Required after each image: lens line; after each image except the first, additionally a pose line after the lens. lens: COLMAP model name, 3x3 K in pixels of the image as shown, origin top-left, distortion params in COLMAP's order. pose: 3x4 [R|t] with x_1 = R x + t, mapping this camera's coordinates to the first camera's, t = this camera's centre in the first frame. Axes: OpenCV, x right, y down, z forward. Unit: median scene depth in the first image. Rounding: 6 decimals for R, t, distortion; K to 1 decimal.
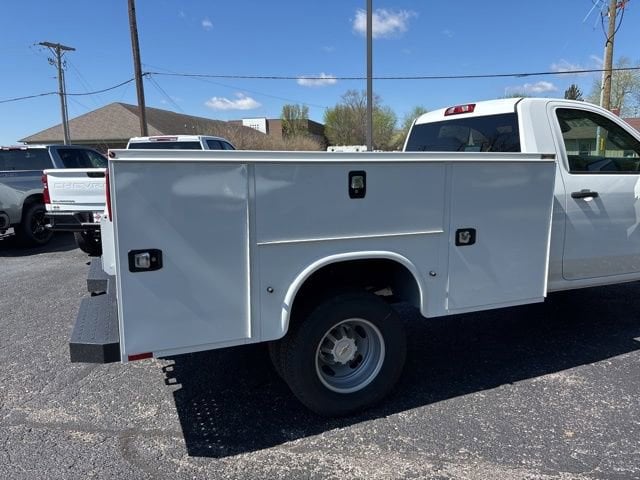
lens RADIAL K [[482.5, 0, 315.8], [0, 482.5, 240.5], [0, 0, 1]] dist [0.049457, -0.057598]
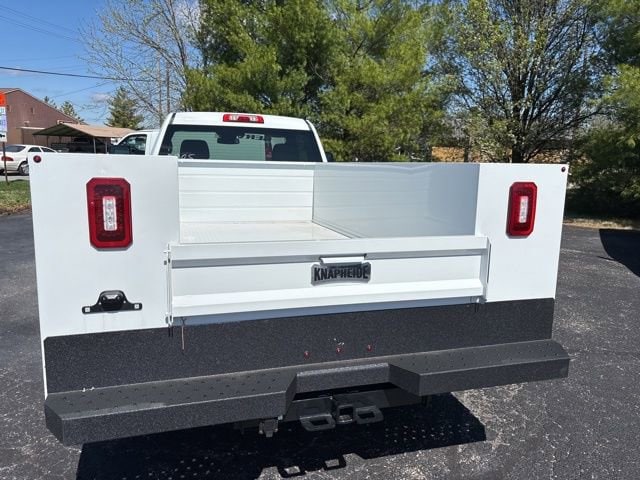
lens RADIAL K [[482.5, 0, 316.1], [0, 482.5, 245.2], [0, 0, 1]] dist [0.049457, -0.057598]
pose [[0.086564, -0.162409, 0.982919, -0.994732], [0.137635, 0.979111, 0.149659, -0.157931], [-0.986693, 0.122329, 0.107109, 0.917993]]
